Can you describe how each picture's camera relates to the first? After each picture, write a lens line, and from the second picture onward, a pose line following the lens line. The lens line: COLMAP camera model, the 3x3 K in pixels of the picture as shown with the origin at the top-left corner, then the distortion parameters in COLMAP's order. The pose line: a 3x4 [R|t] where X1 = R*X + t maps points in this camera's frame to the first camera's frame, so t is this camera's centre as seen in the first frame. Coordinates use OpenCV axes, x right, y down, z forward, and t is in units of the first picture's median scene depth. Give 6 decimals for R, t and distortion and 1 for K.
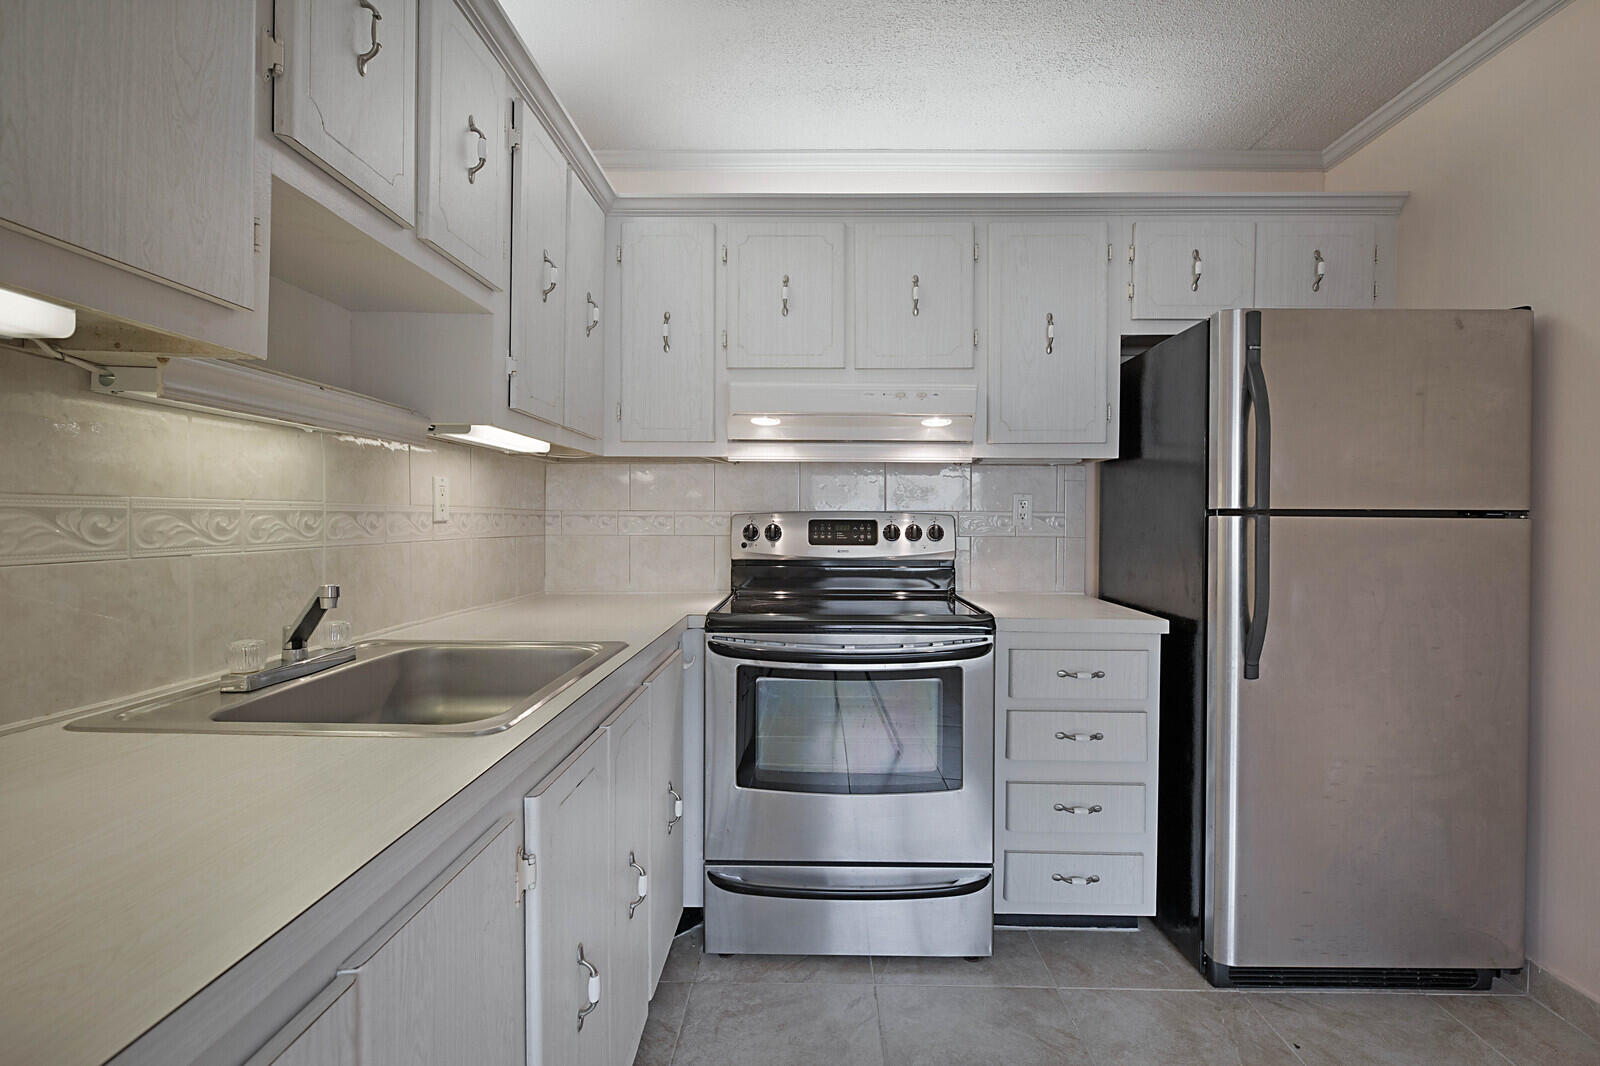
lens RADIAL K [[722.6, 0, 803.8], [0, 722.6, 518.2], [0, 0, 1]] dist [0.000437, -0.000588]
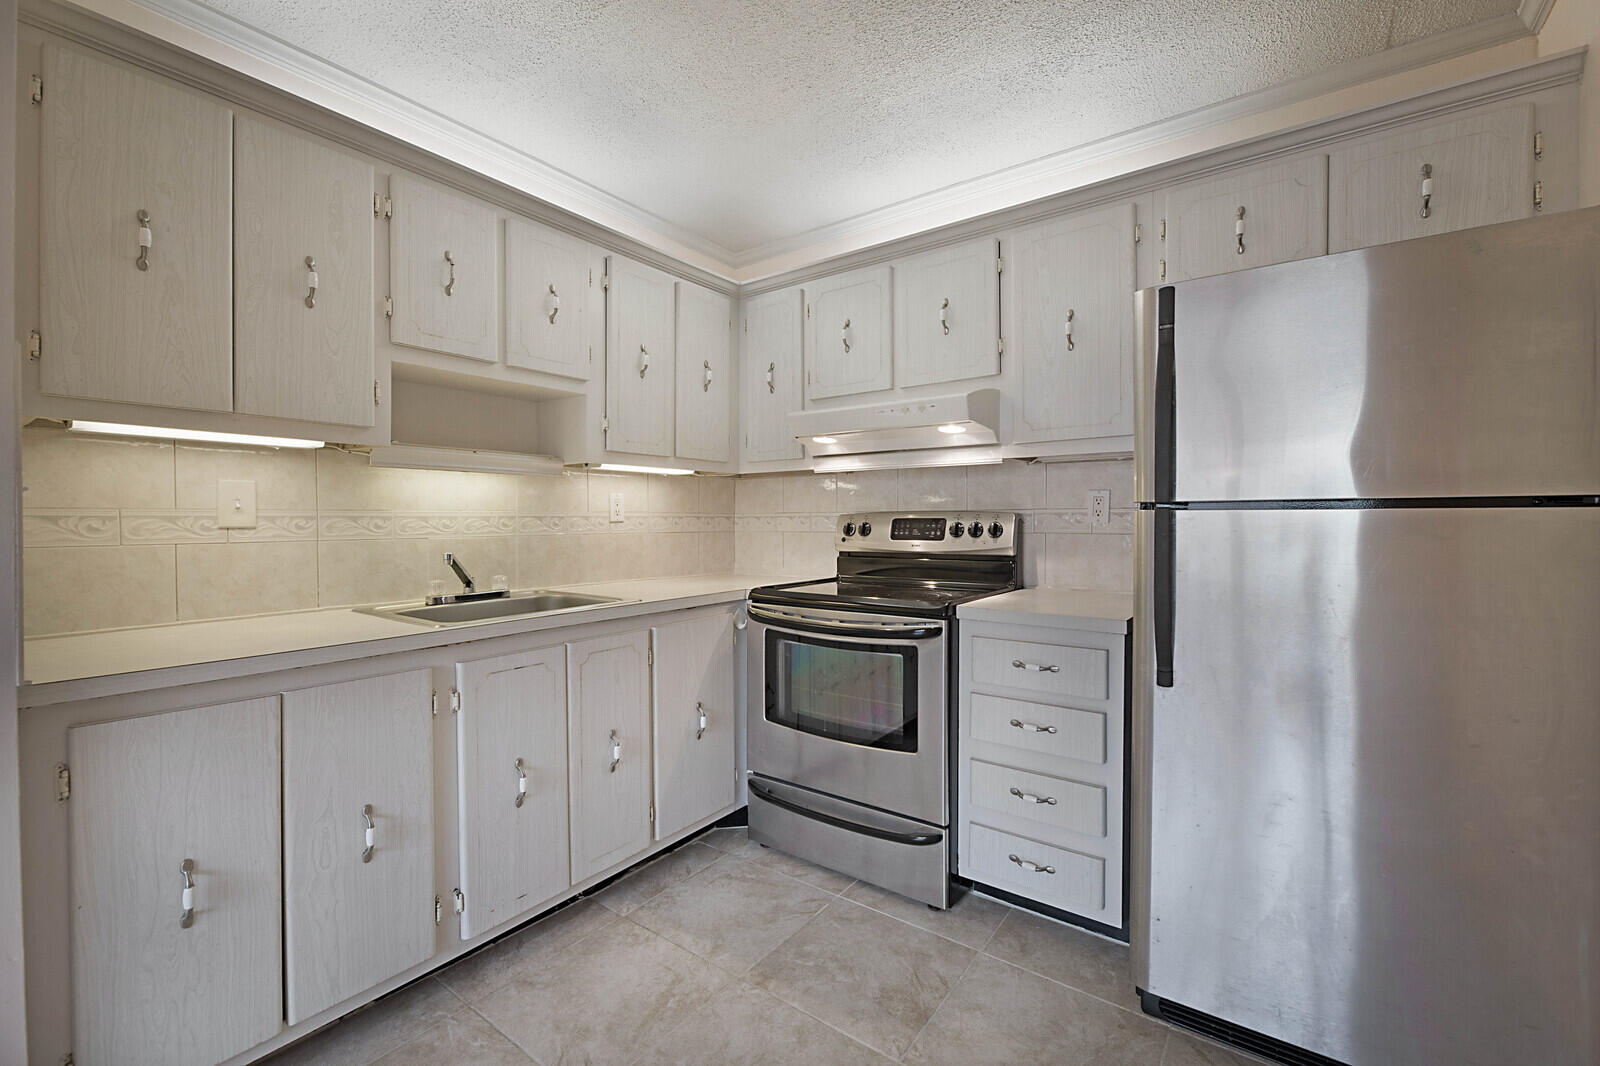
lens RADIAL K [[685.0, 0, 808.4], [0, 685.0, 512.6], [0, 0, 1]] dist [0.003170, -0.001336]
pose [[0.816439, -0.014754, -0.577244, 0.701074], [0.008977, 0.999877, -0.012859, 0.007476], [0.577362, 0.005316, 0.816471, 0.017949]]
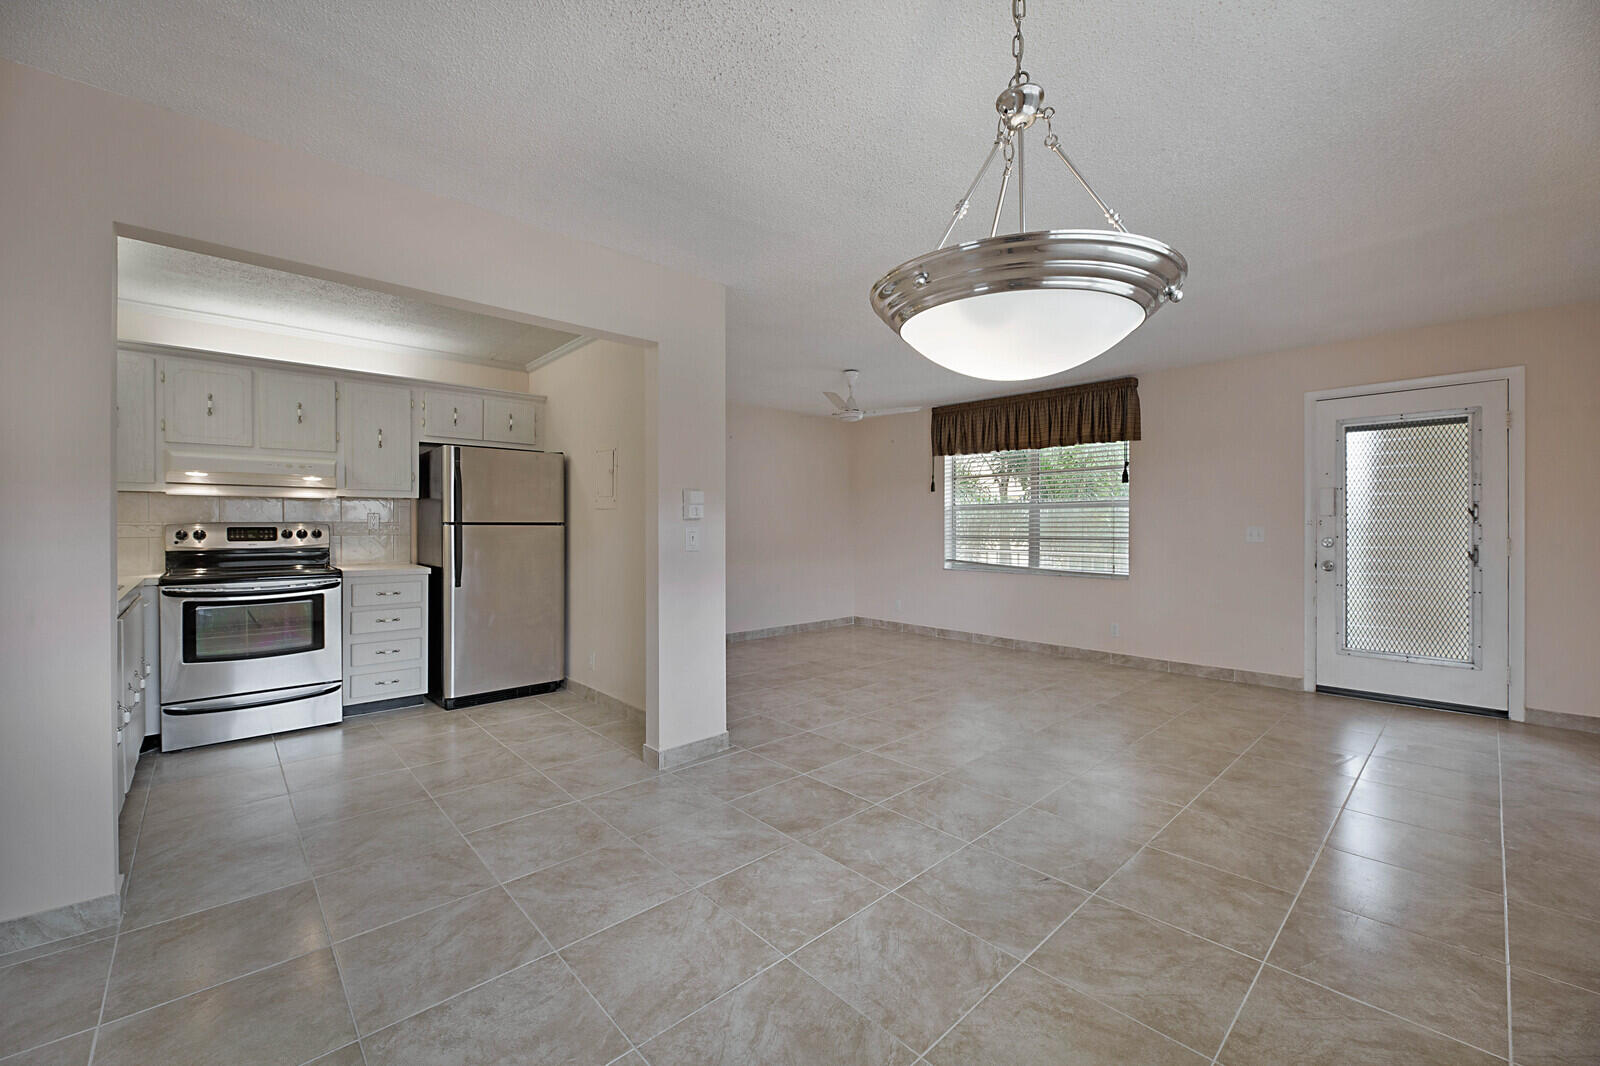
lens RADIAL K [[644.2, 0, 803.6], [0, 644.2, 529.2], [0, 0, 1]] dist [-0.001819, -0.002107]
pose [[0.726615, -0.012992, 0.686922, -0.061713], [0.003176, 0.999874, 0.015552, -0.017020], [-0.687038, -0.009119, 0.726565, -1.426513]]
